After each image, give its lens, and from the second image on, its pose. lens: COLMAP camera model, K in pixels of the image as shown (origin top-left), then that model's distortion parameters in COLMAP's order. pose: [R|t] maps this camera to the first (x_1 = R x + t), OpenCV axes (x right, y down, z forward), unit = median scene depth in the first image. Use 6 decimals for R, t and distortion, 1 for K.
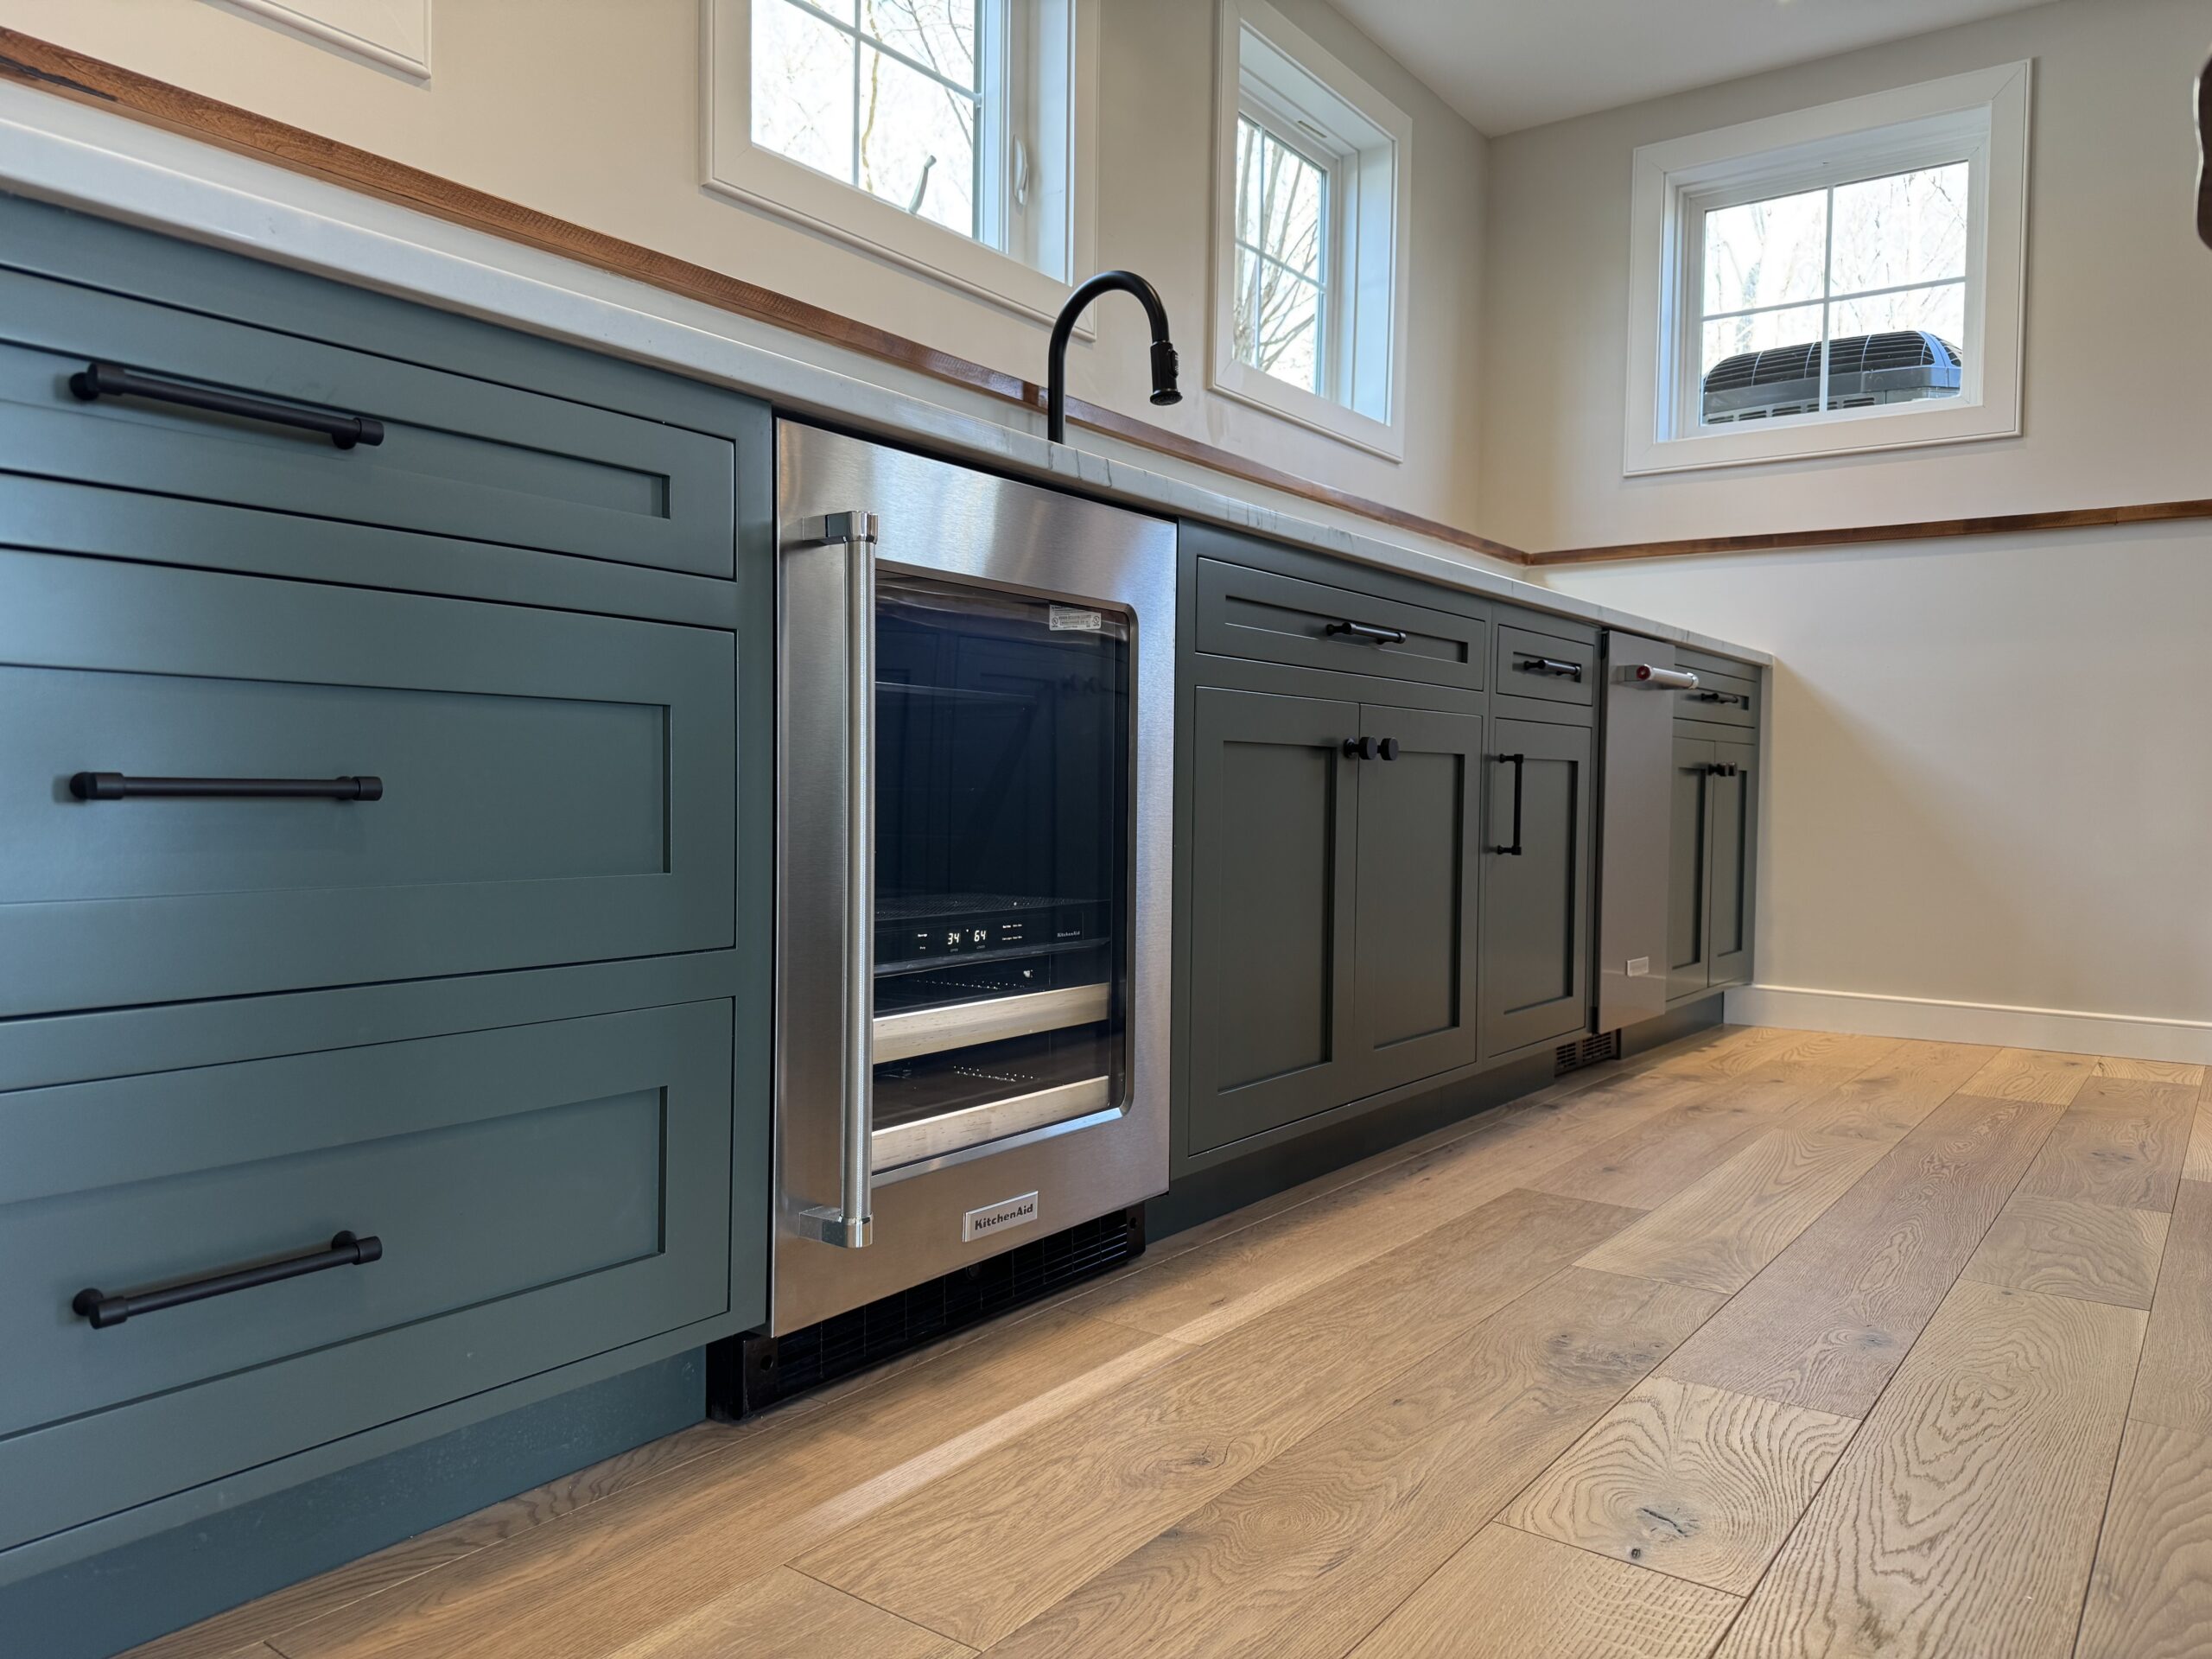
lens RADIAL K [[1547.1, 0, 1101.7], [0, 1547.1, 823.3], [0, 0, 1]] dist [0.054540, -0.055400]
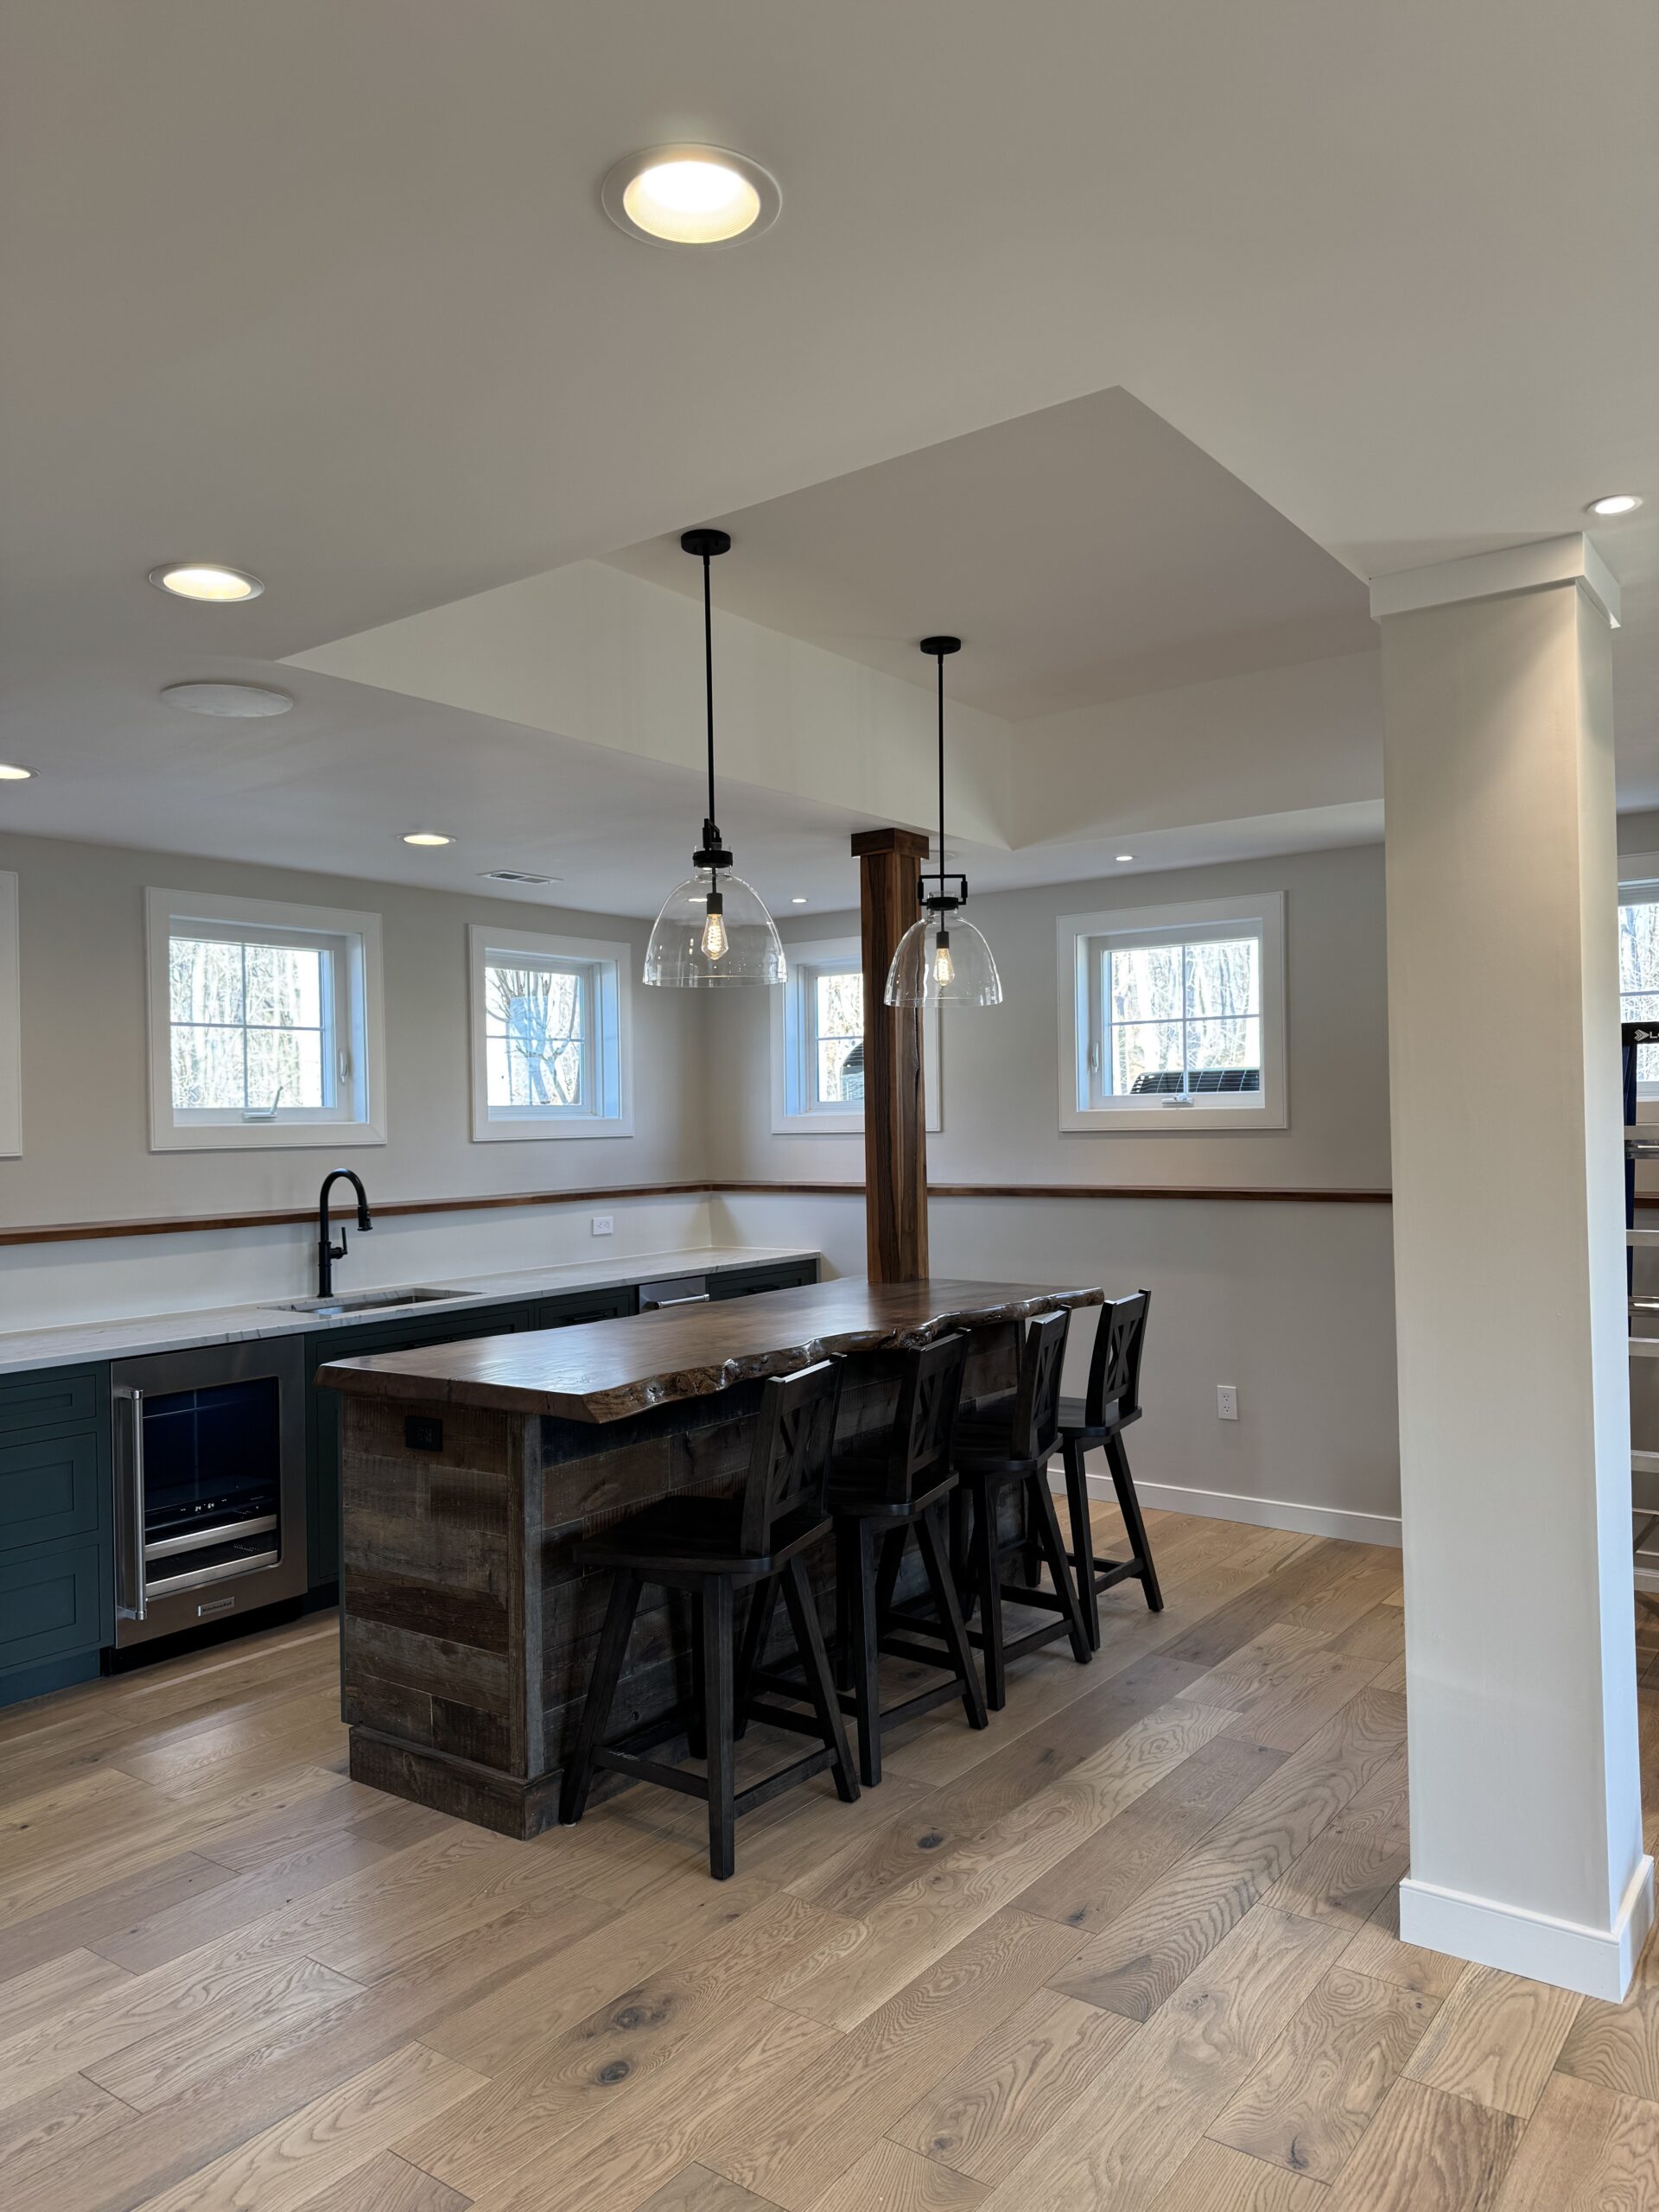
lens RADIAL K [[1547.1, 0, 843.8], [0, 1547.1, 1092.1], [0, 0, 1]] dist [0.054540, -0.055400]
pose [[0.999388, -0.032886, 0.011904, 0.869716], [0.033387, 0.998443, -0.044687, -0.419897], [-0.010416, 0.045057, 0.998930, -1.539493]]
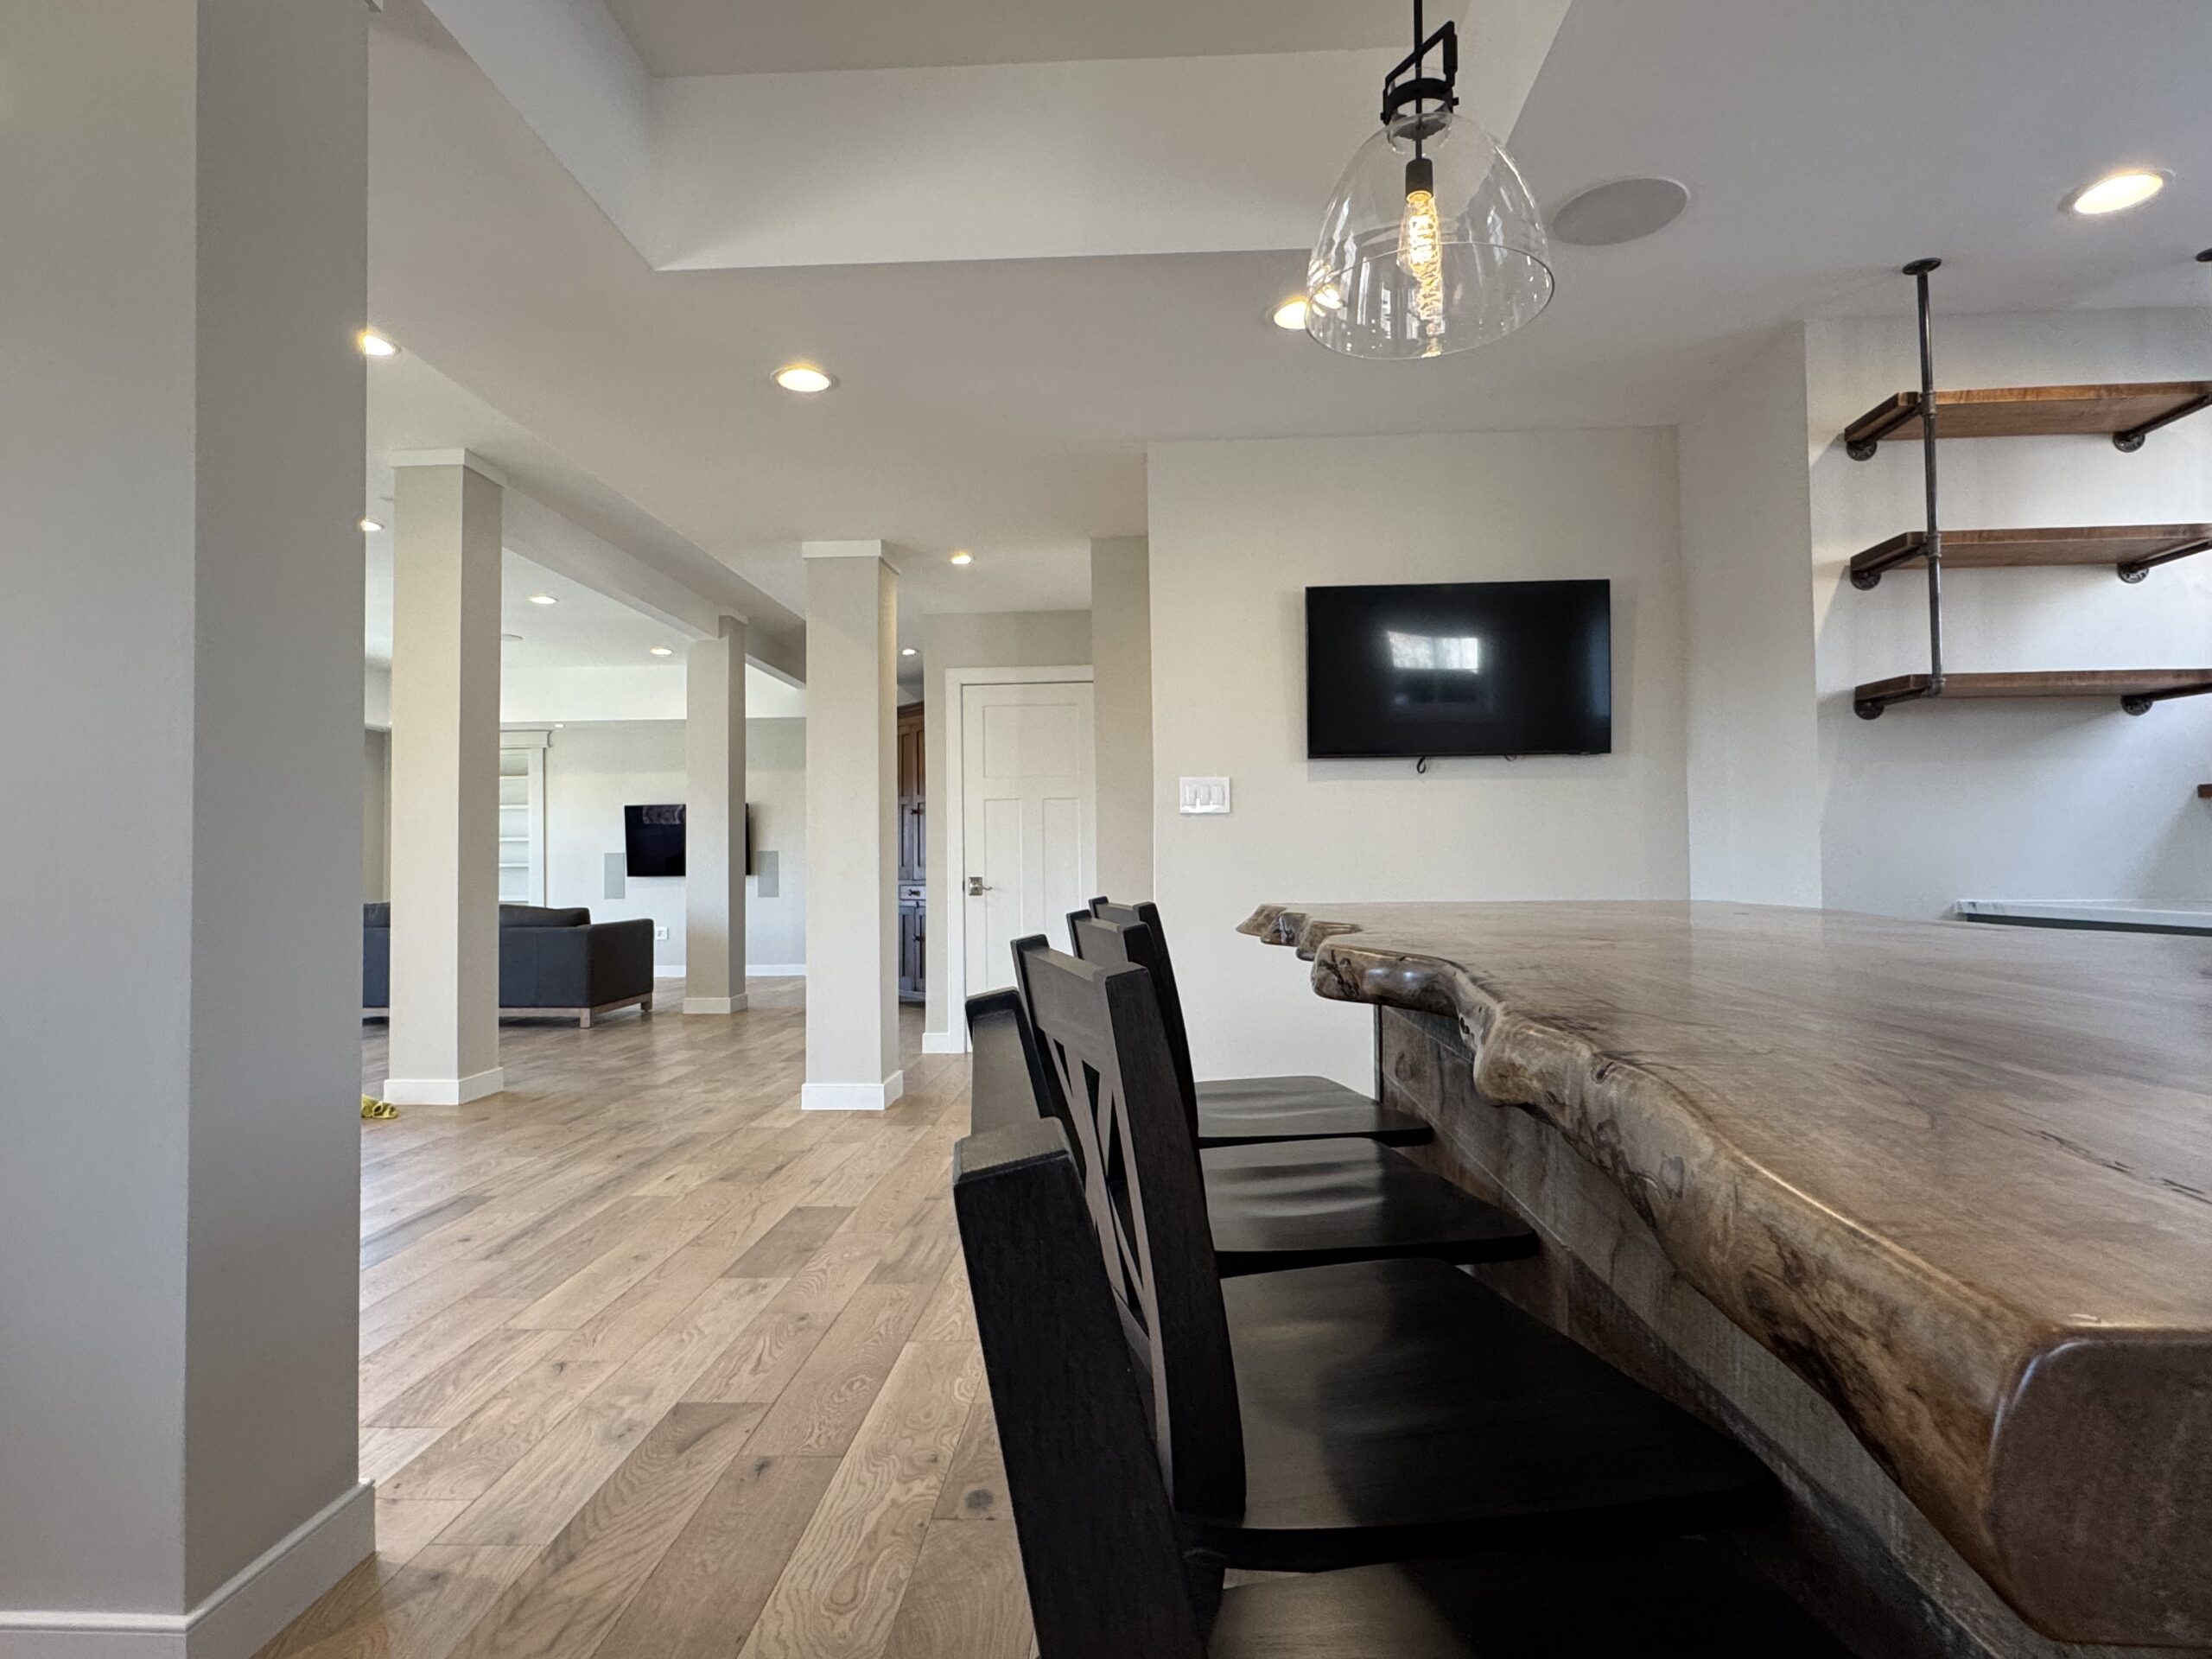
lens RADIAL K [[1206.4, 0, 1088.3], [0, 1206.4, 833.2], [0, 0, 1]] dist [-0.003718, -0.003393]
pose [[-0.834284, -0.022723, -0.550866, 1.433405], [-0.016859, 0.999735, -0.015705, -0.237701], [0.551076, -0.003815, -0.834446, 0.995601]]
